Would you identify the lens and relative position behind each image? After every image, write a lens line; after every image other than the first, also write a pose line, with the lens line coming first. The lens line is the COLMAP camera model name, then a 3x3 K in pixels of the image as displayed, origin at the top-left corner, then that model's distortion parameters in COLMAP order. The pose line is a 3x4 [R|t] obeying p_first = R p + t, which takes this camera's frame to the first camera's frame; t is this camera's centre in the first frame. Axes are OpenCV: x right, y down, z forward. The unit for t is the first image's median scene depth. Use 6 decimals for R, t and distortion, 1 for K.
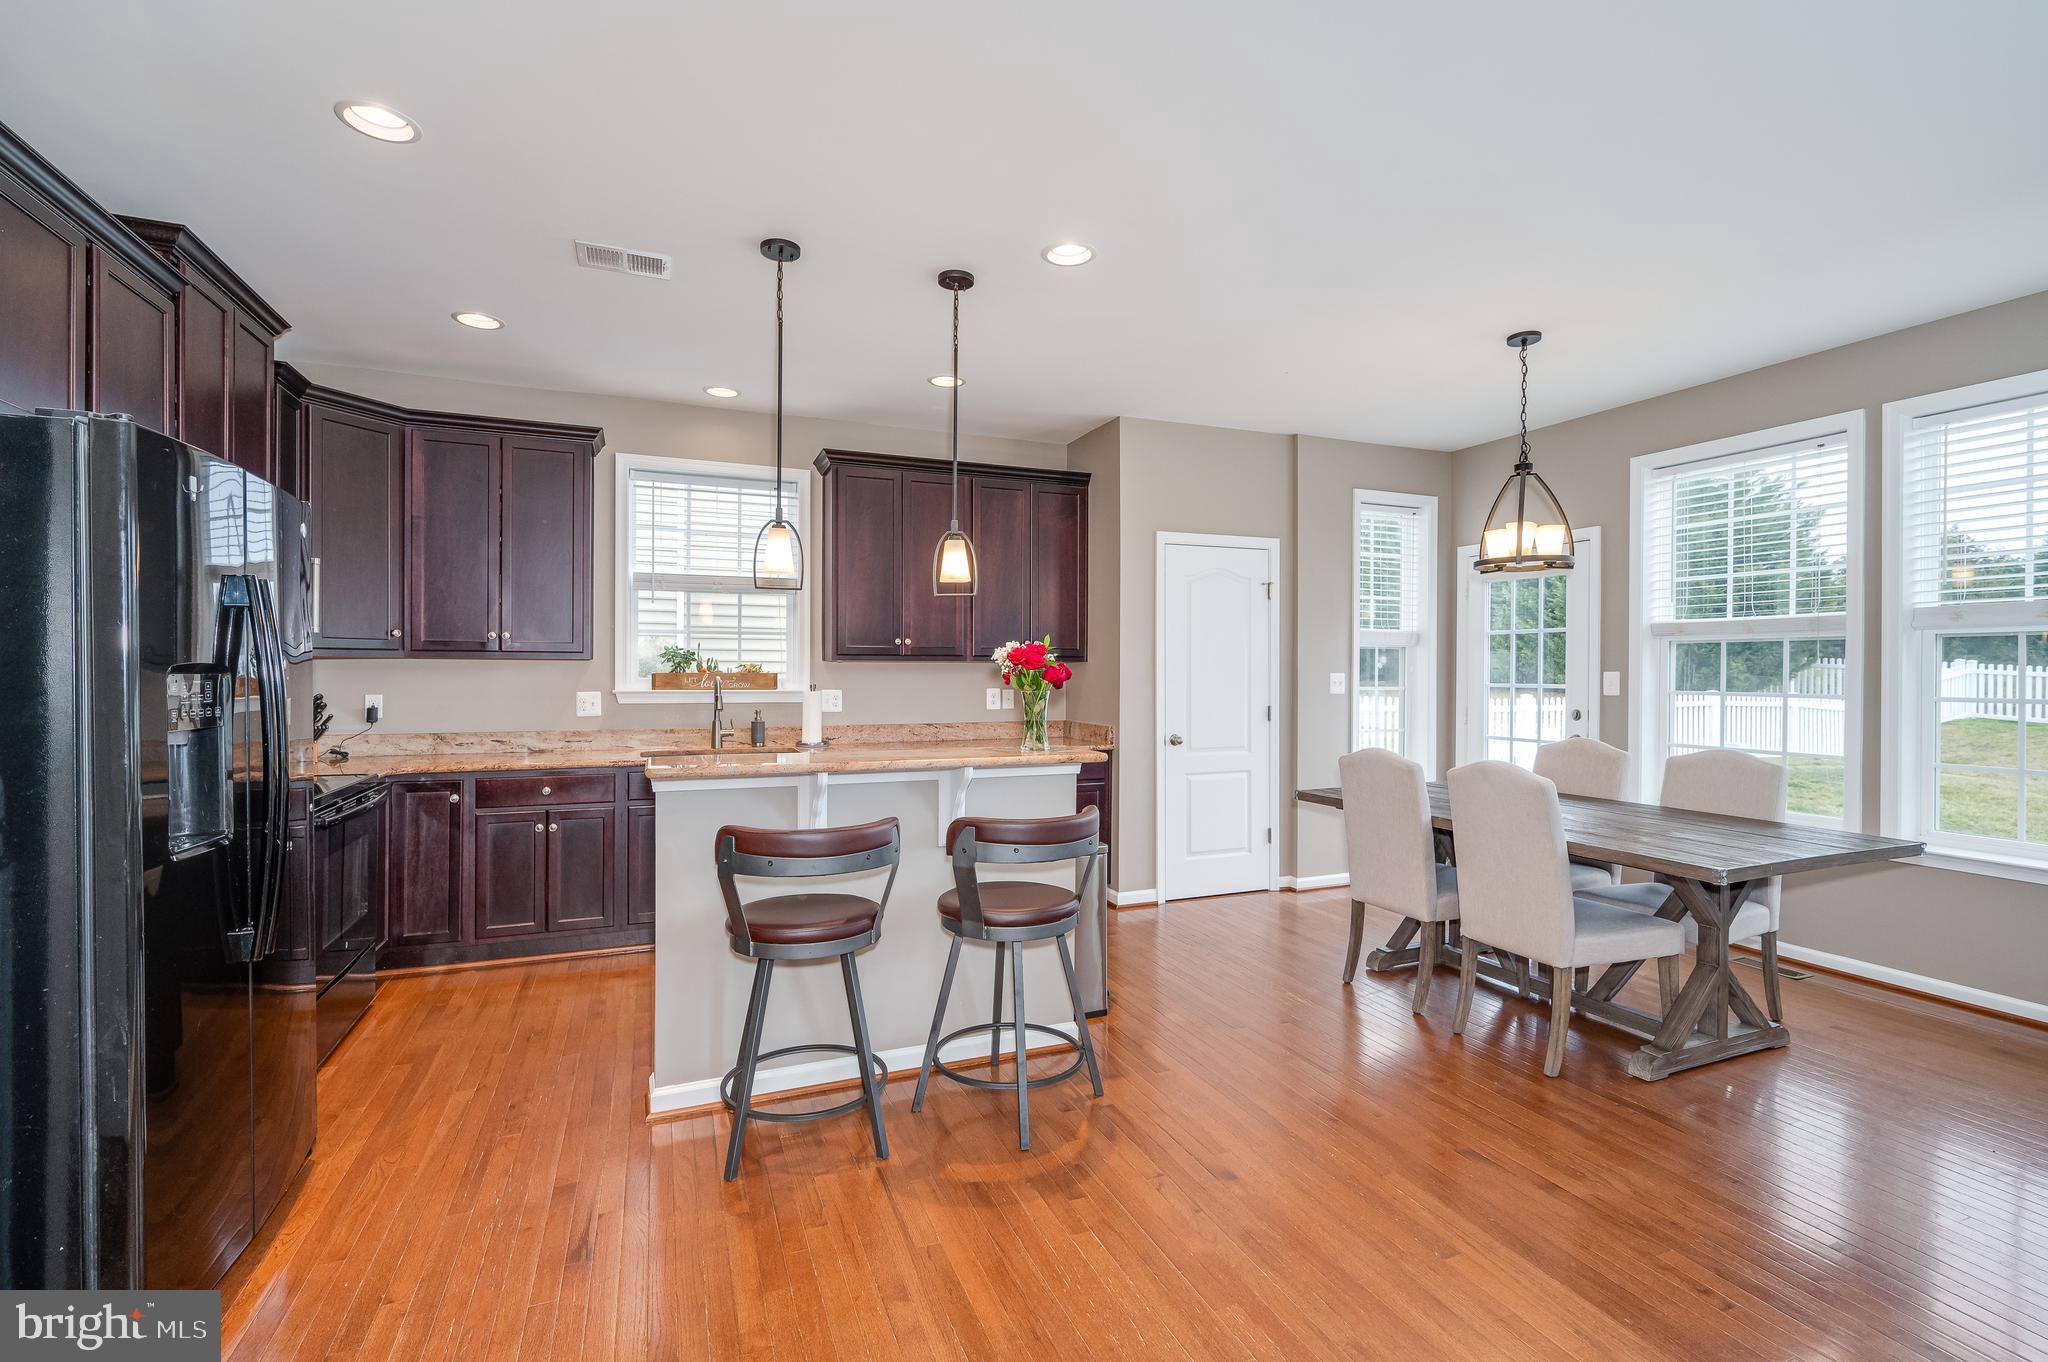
lens RADIAL K [[919.0, 0, 1026.0], [0, 919.0, 671.9], [0, 0, 1]] dist [-0.001726, 0.001219]
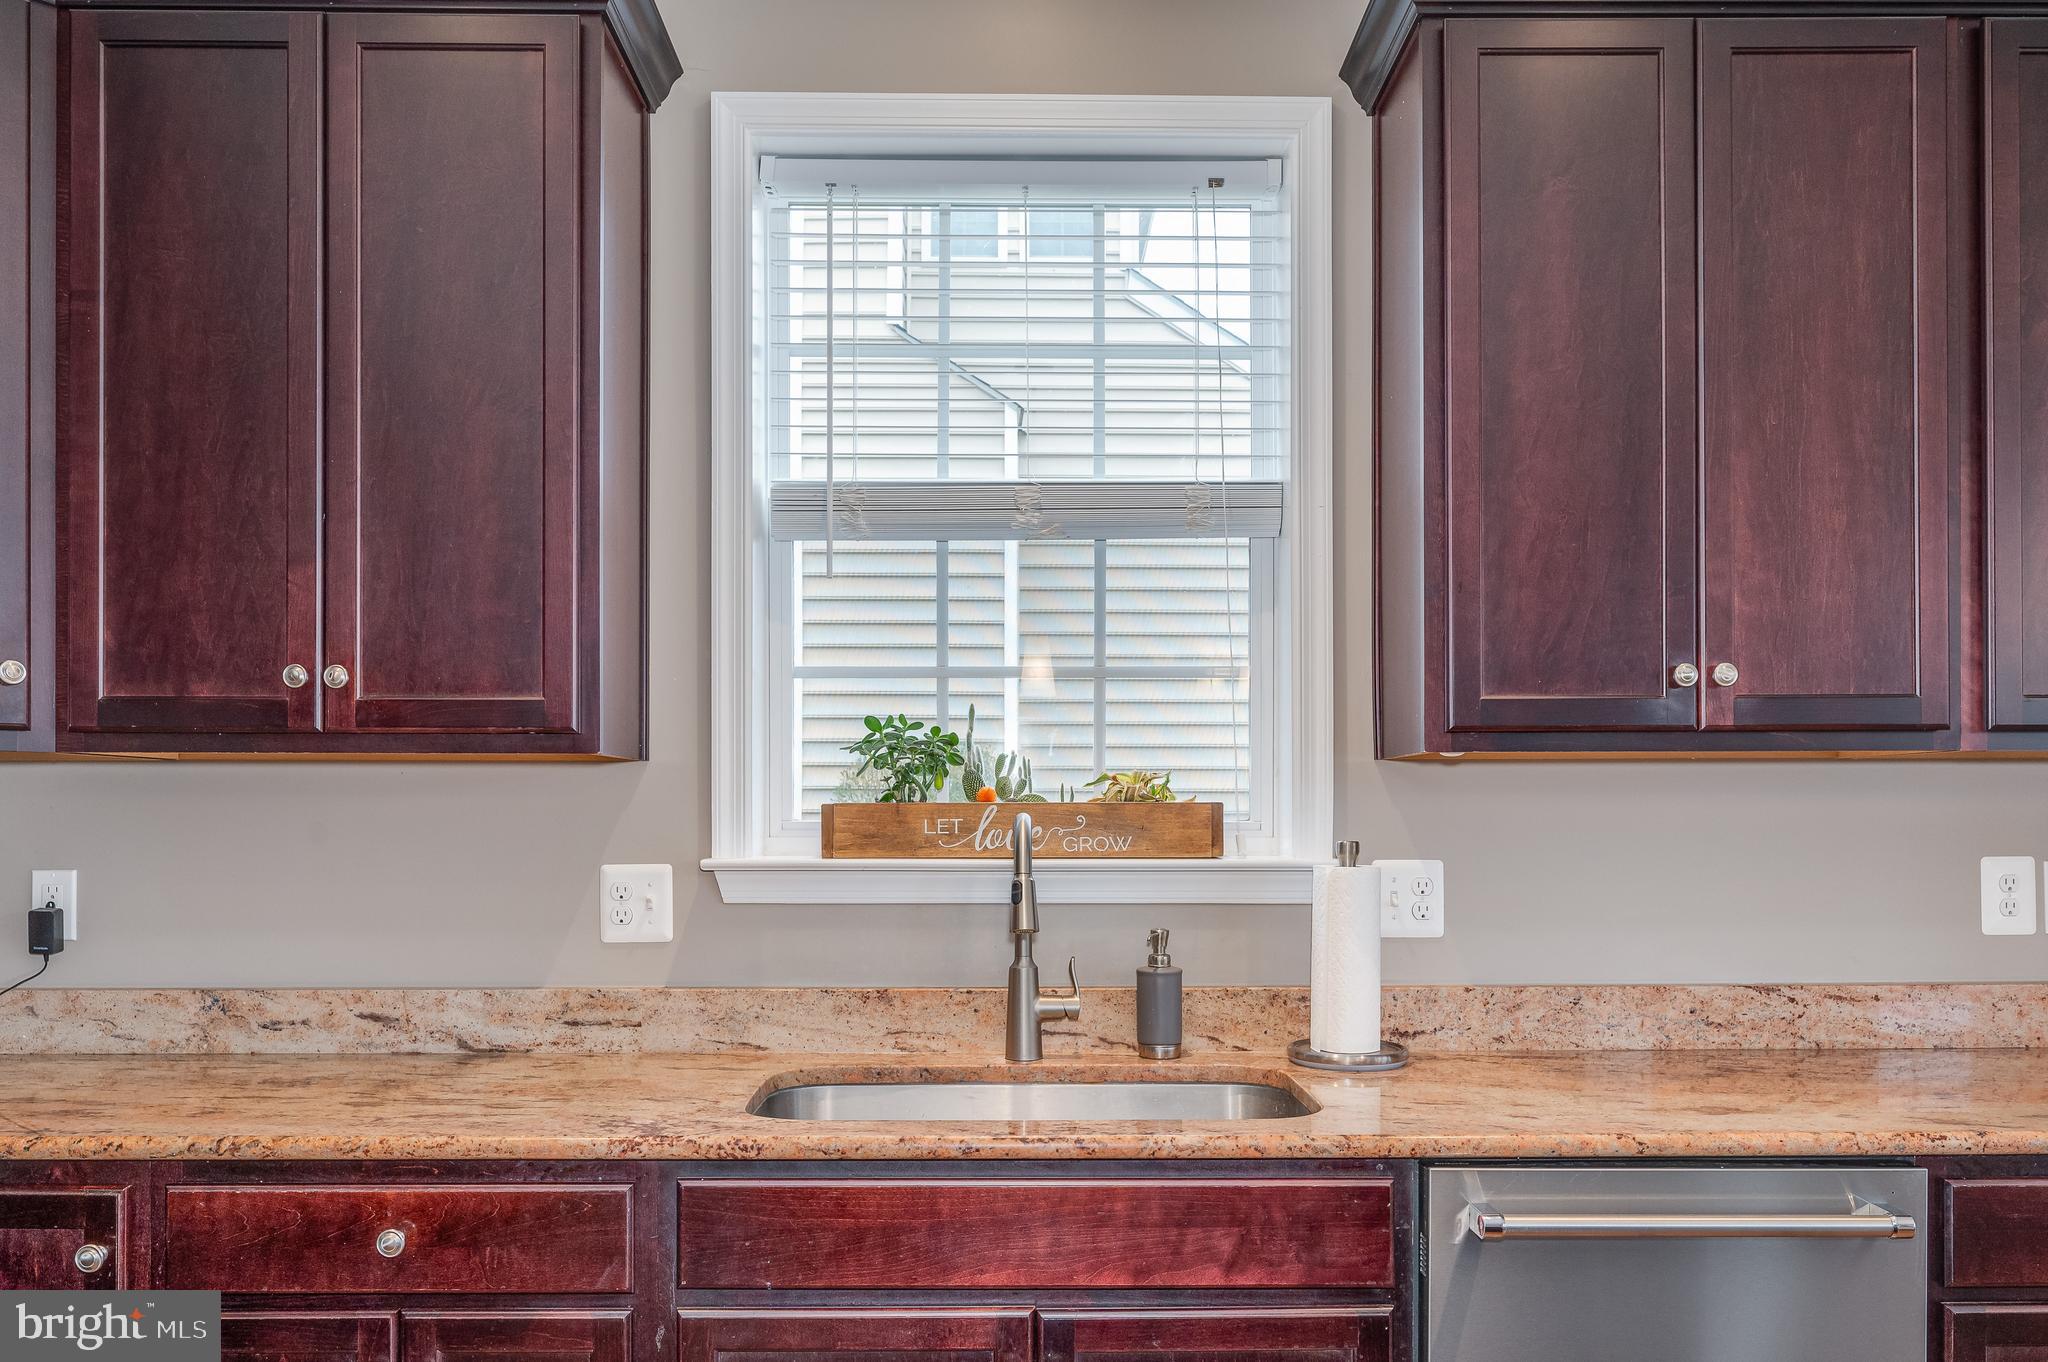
lens RADIAL K [[1516.0, 0, 1012.9], [0, 1516.0, 806.6], [0, 0, 1]] dist [-0.002235, -0.001959]
pose [[0.928067, -0.006305, -0.372360, -0.155614], [0.004143, 0.999970, -0.006607, 0.005606], [0.372390, 0.004589, 0.928065, 0.536965]]
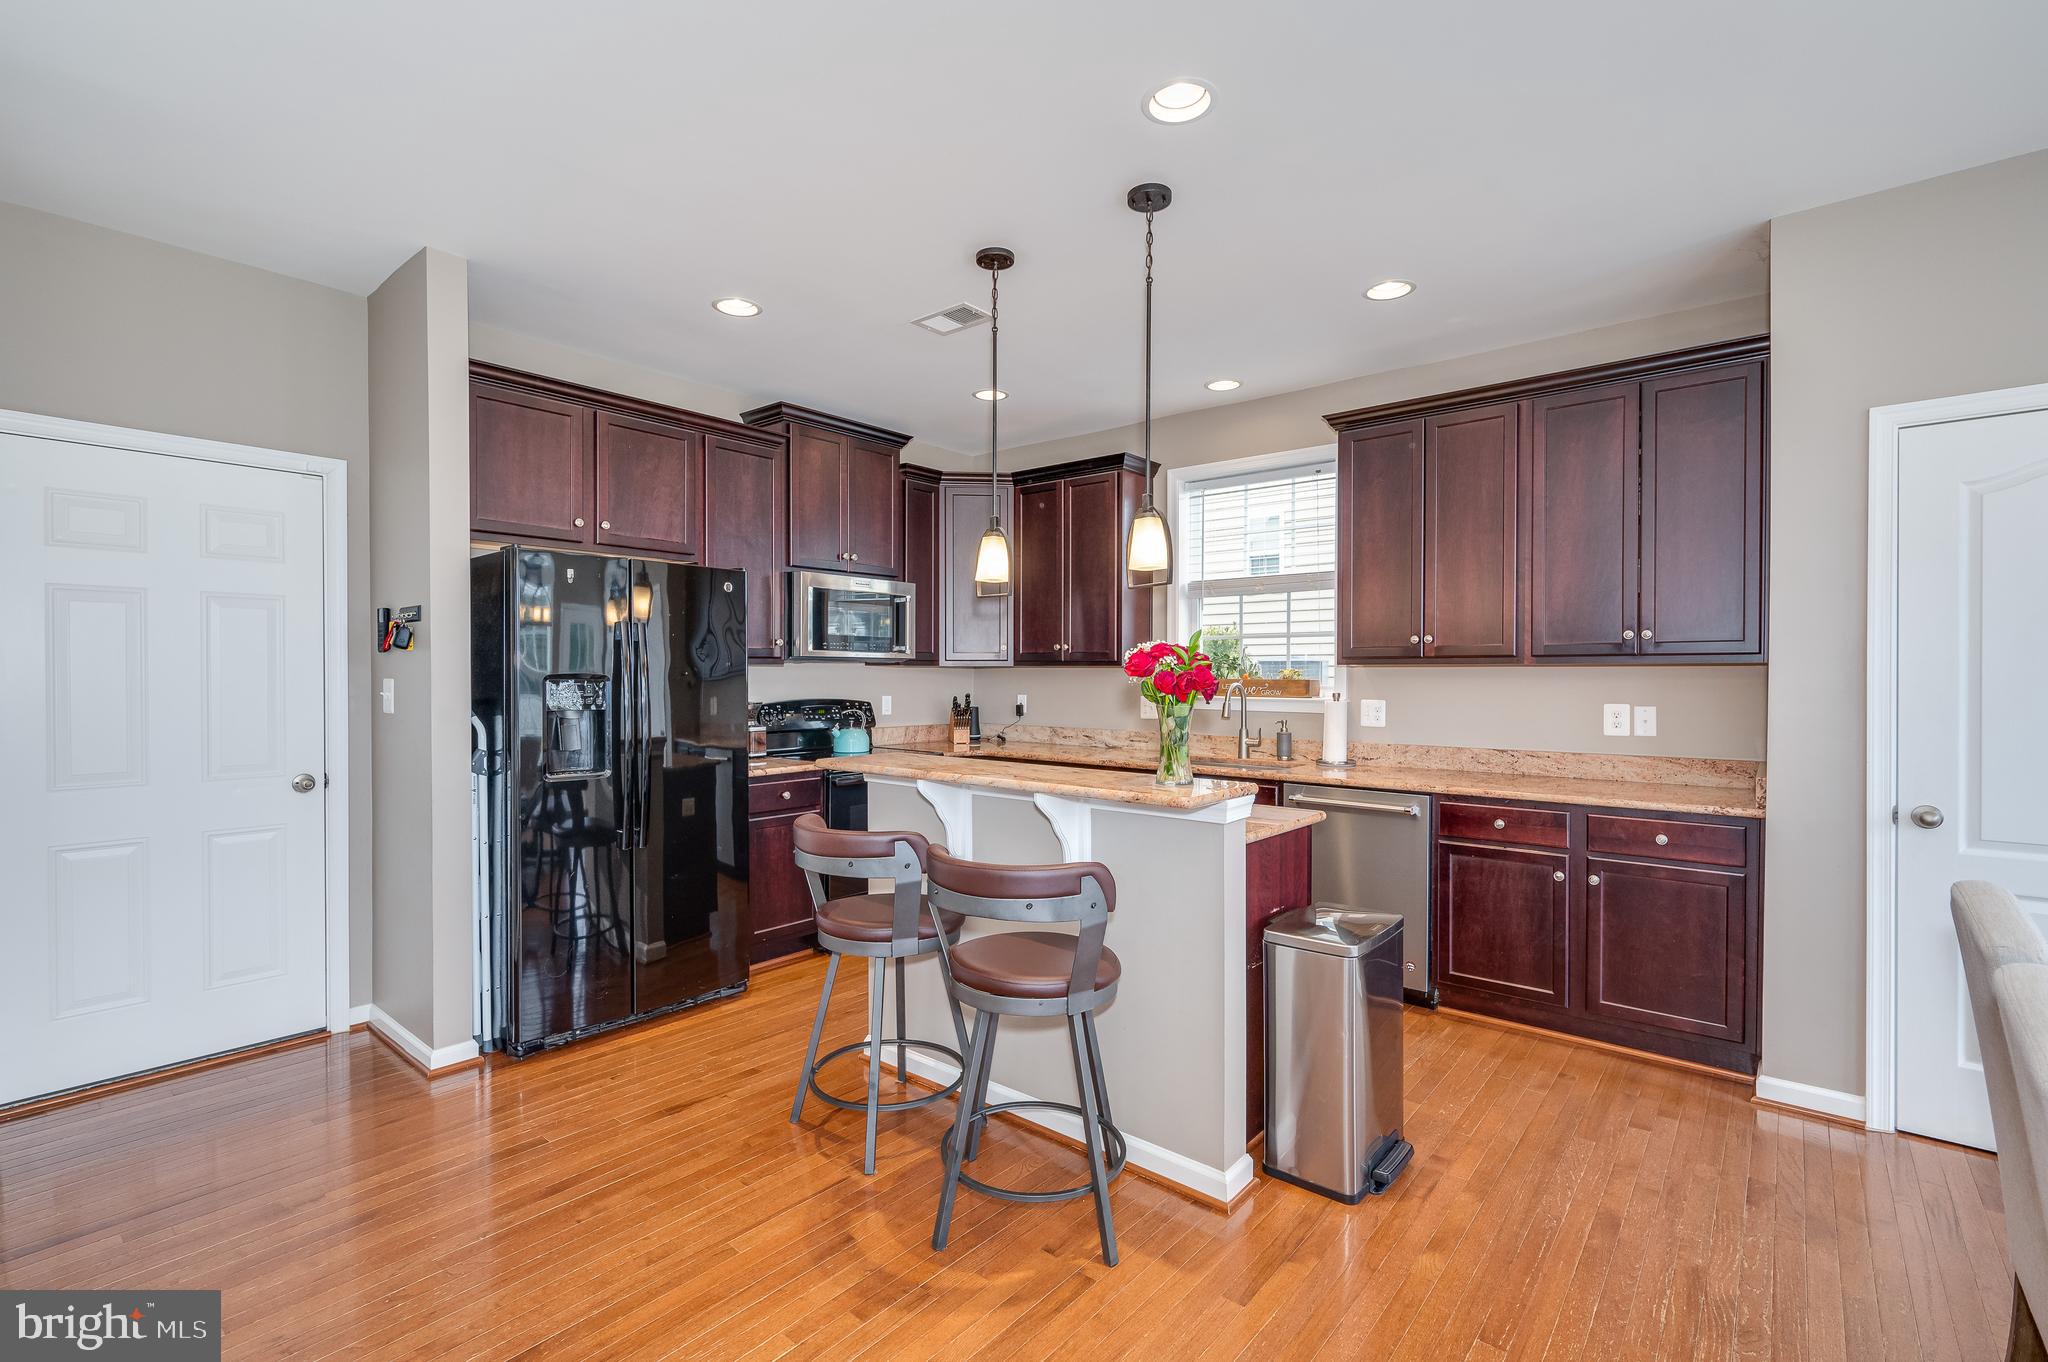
lens RADIAL K [[919.0, 0, 1025.9], [0, 919.0, 684.9], [0, 0, 1]] dist [-0.001726, 0.001219]
pose [[0.457671, 0.009515, -0.889071, 0.398339], [-0.000841, 0.999947, 0.010269, -0.002608], [0.889121, -0.003952, 0.457655, 0.353034]]
